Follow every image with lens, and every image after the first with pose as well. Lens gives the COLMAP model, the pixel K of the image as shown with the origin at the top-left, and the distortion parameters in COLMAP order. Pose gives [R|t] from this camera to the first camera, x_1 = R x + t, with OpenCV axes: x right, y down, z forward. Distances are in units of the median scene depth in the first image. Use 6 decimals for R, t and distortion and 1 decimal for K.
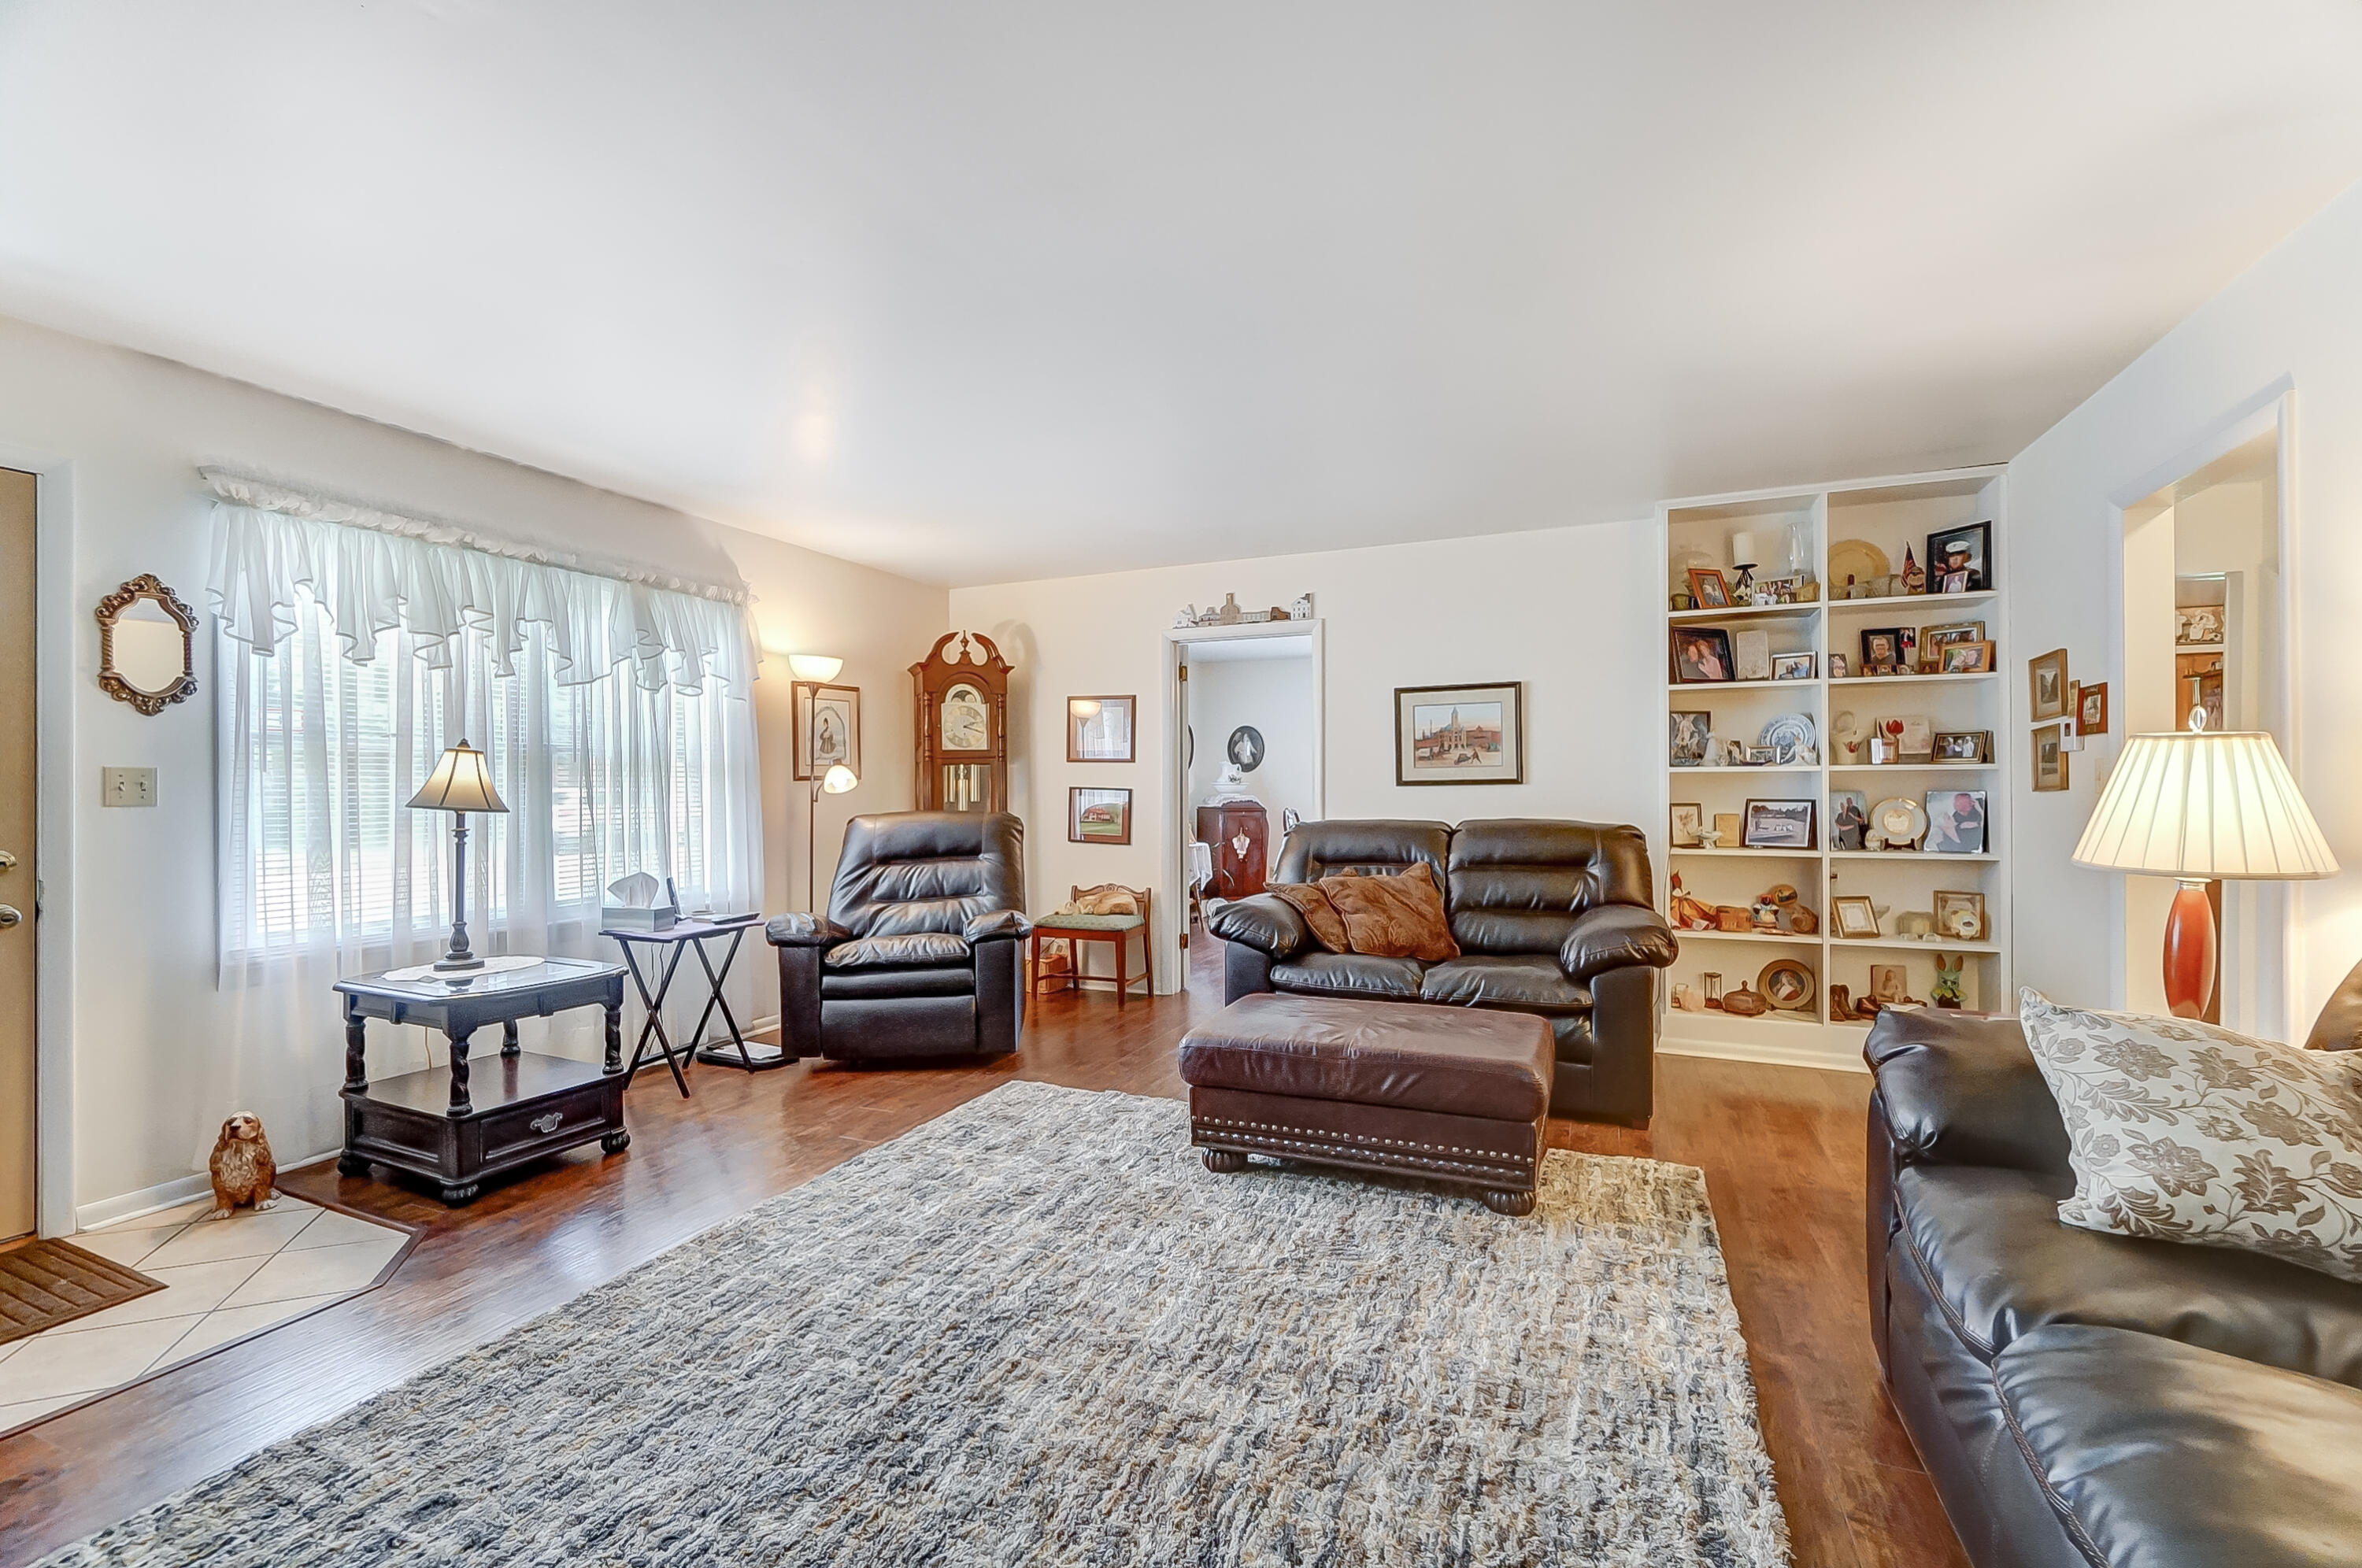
lens RADIAL K [[1020.1, 0, 1169.8], [0, 1020.1, 782.3], [0, 0, 1]] dist [-0.002565, 0.000110]
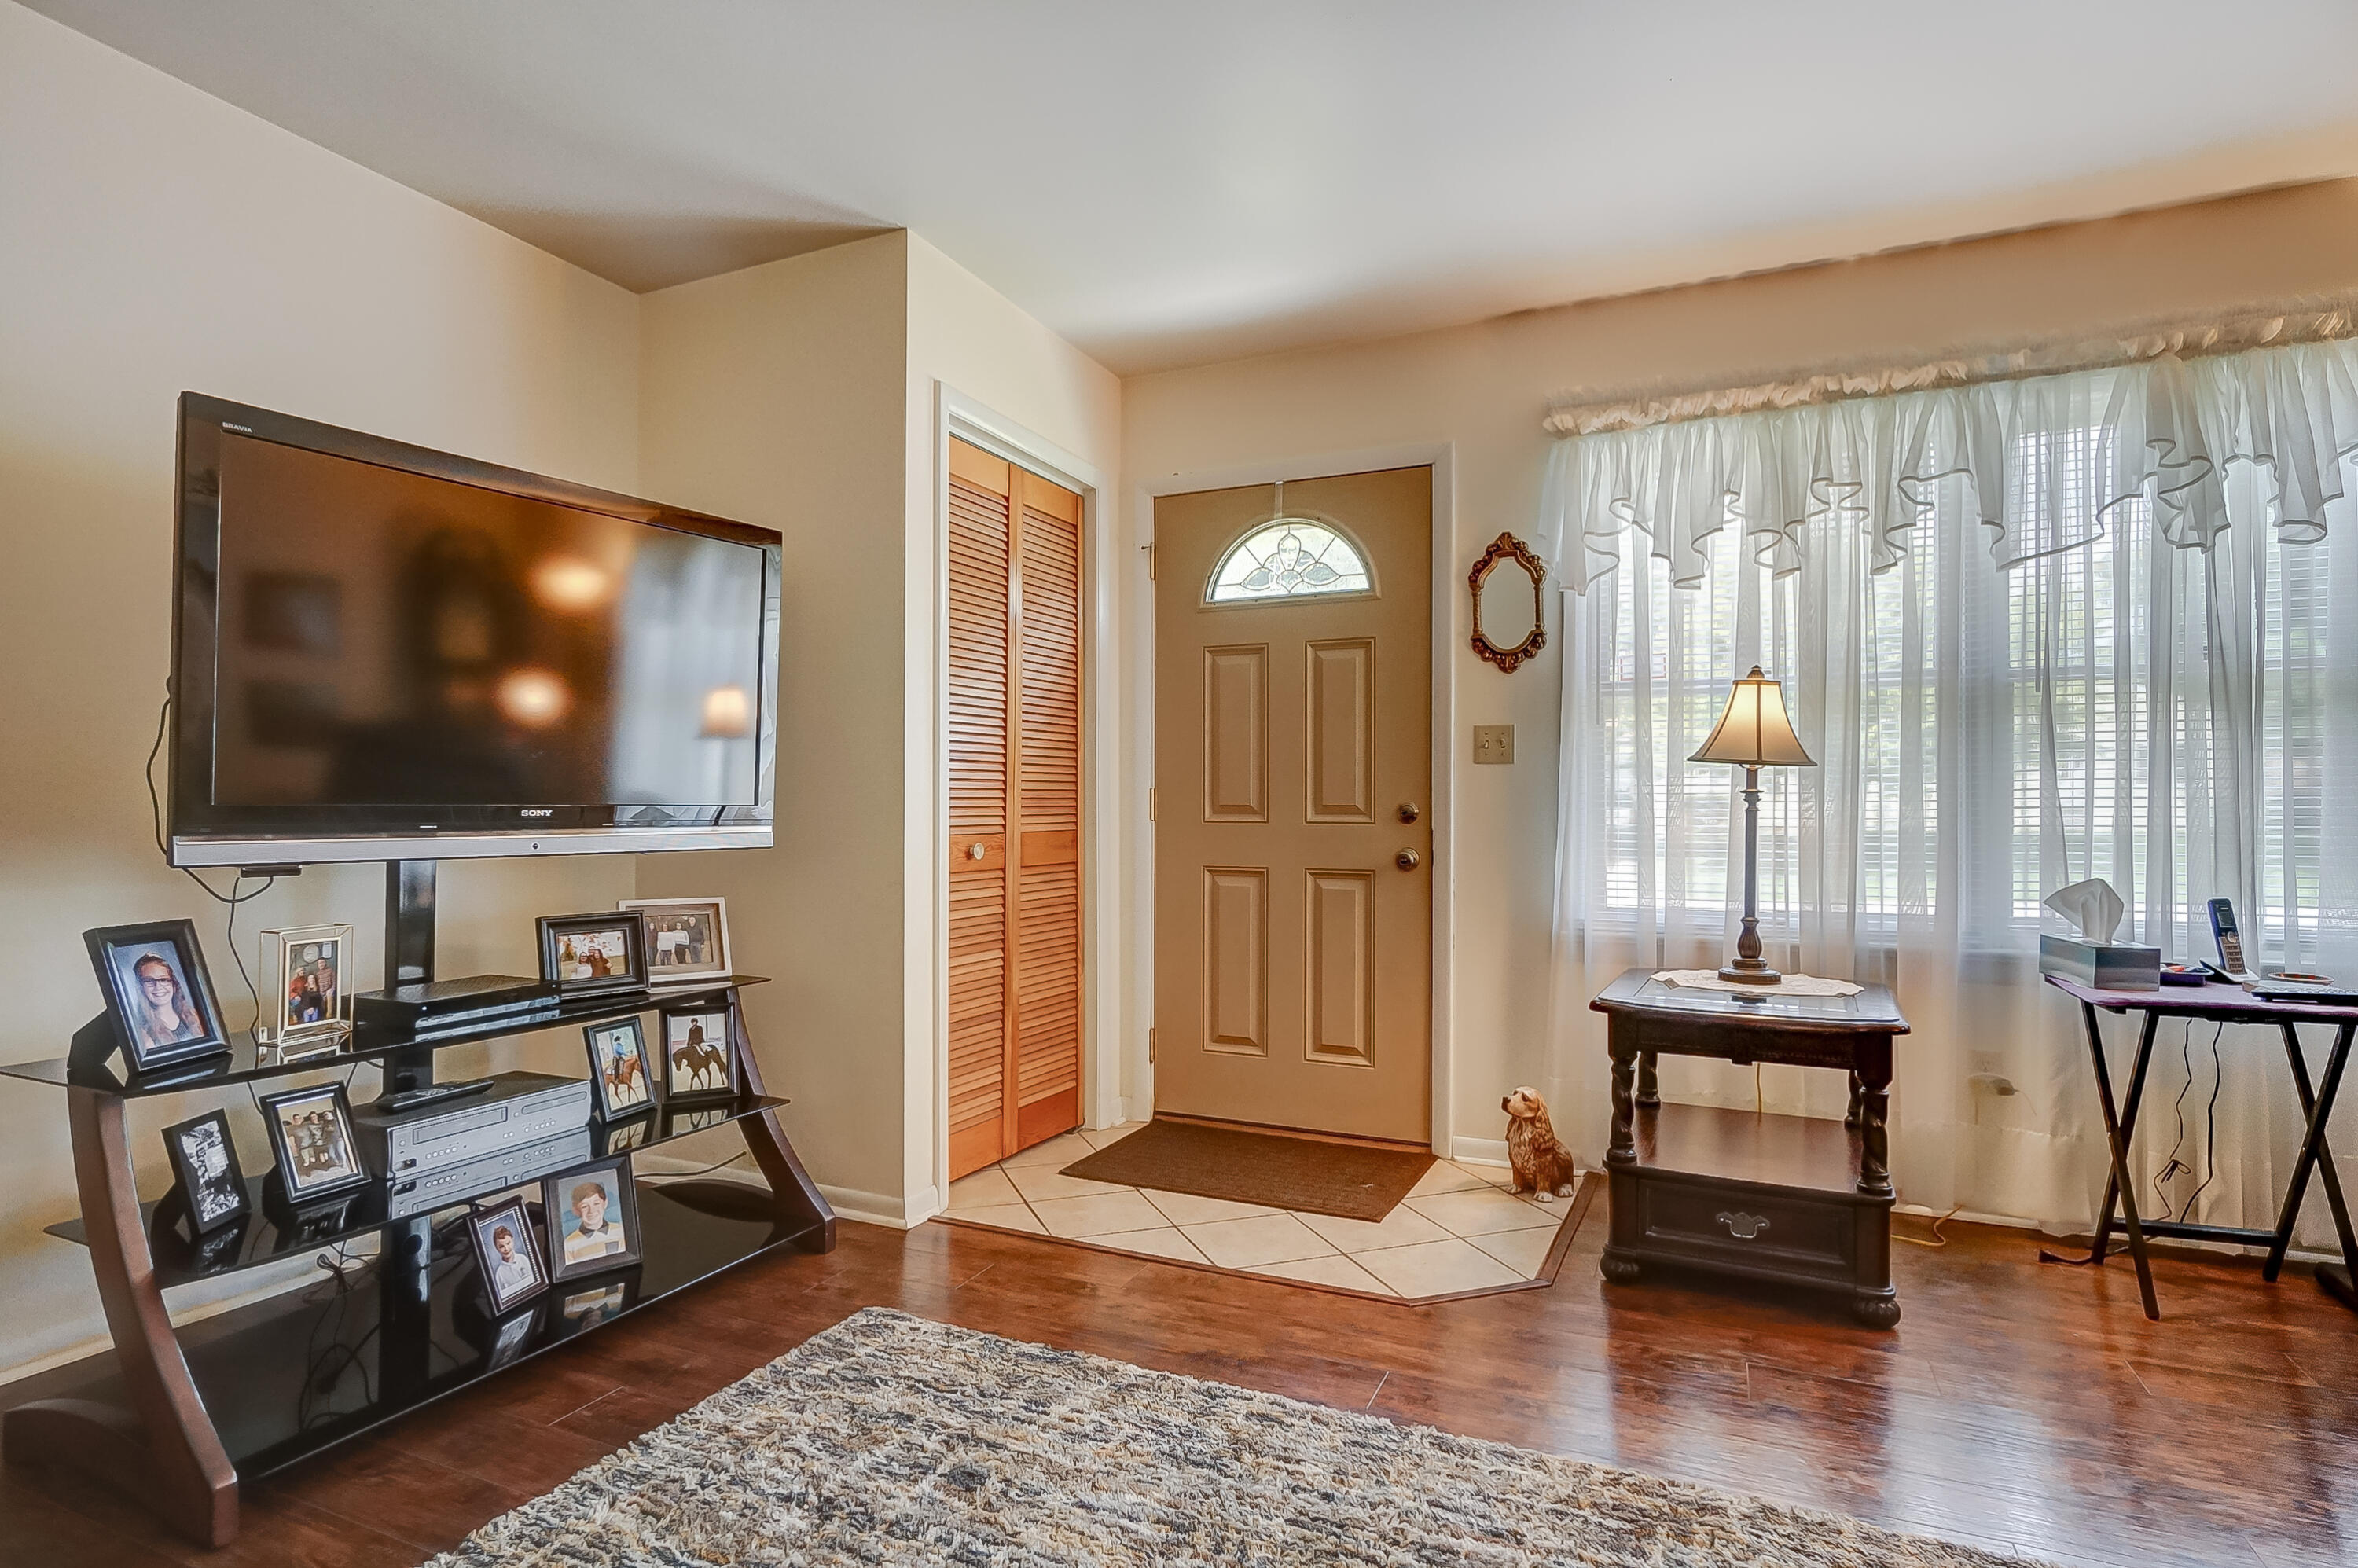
lens RADIAL K [[1228.7, 0, 1176.7], [0, 1228.7, 797.5], [0, 0, 1]] dist [0.003426, 0.000288]
pose [[-0.021431, -0.003809, -0.999763, 0.196161], [0.004306, 0.999983, -0.003902, 0.054626], [0.999761, -0.004389, -0.021414, 0.626423]]
